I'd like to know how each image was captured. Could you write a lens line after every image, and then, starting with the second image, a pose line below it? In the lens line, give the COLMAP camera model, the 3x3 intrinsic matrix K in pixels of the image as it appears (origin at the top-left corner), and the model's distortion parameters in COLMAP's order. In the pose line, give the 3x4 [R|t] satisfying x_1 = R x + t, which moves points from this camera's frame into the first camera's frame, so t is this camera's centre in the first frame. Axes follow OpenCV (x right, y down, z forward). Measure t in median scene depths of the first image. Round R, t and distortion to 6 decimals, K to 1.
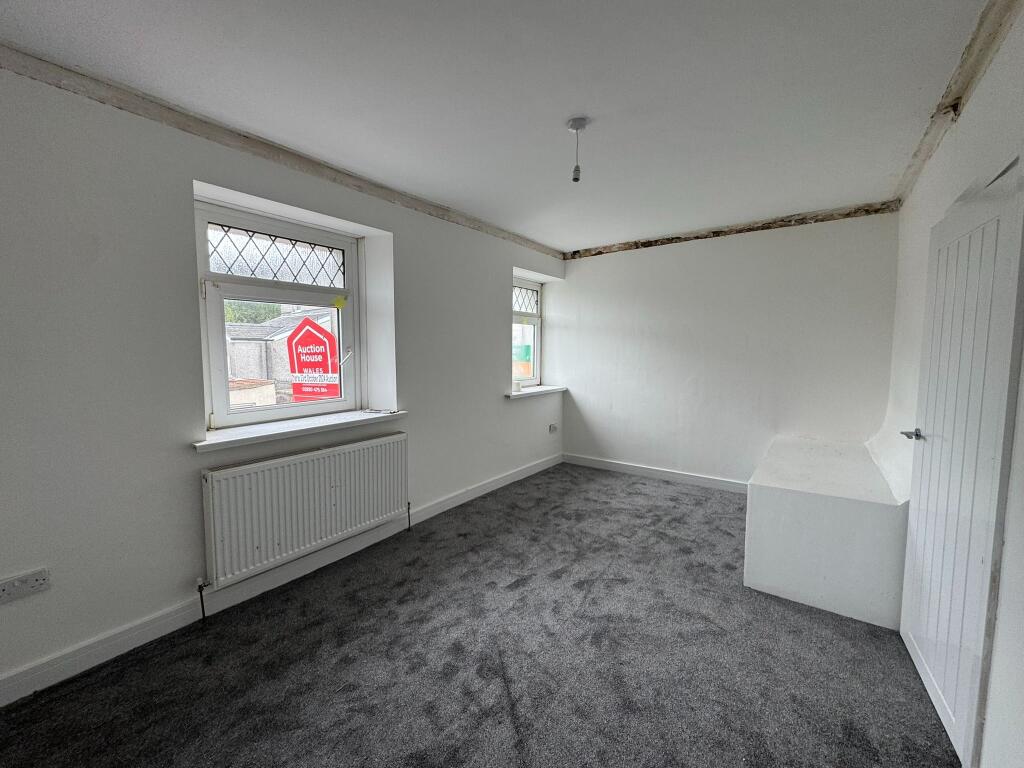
lens RADIAL K [[408.2, 0, 512.0], [0, 408.2, 384.0], [0, 0, 1]] dist [-0.000998, -0.000122]
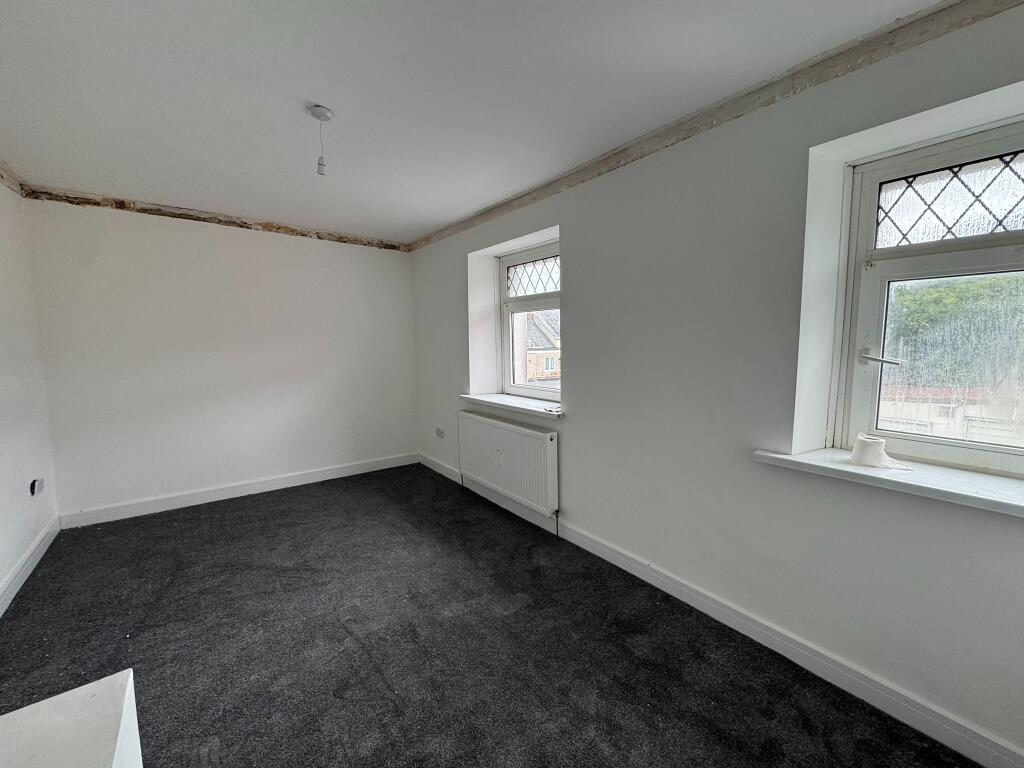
lens RADIAL K [[408.2, 0, 512.0], [0, 408.2, 384.0], [0, 0, 1]] dist [-0.000998, -0.000122]
pose [[-0.261971, 0.113296, -0.958402, 0.645026], [-0.073014, 0.987912, 0.136742, -0.119743], [0.962310, 0.105799, -0.250532, 1.101402]]
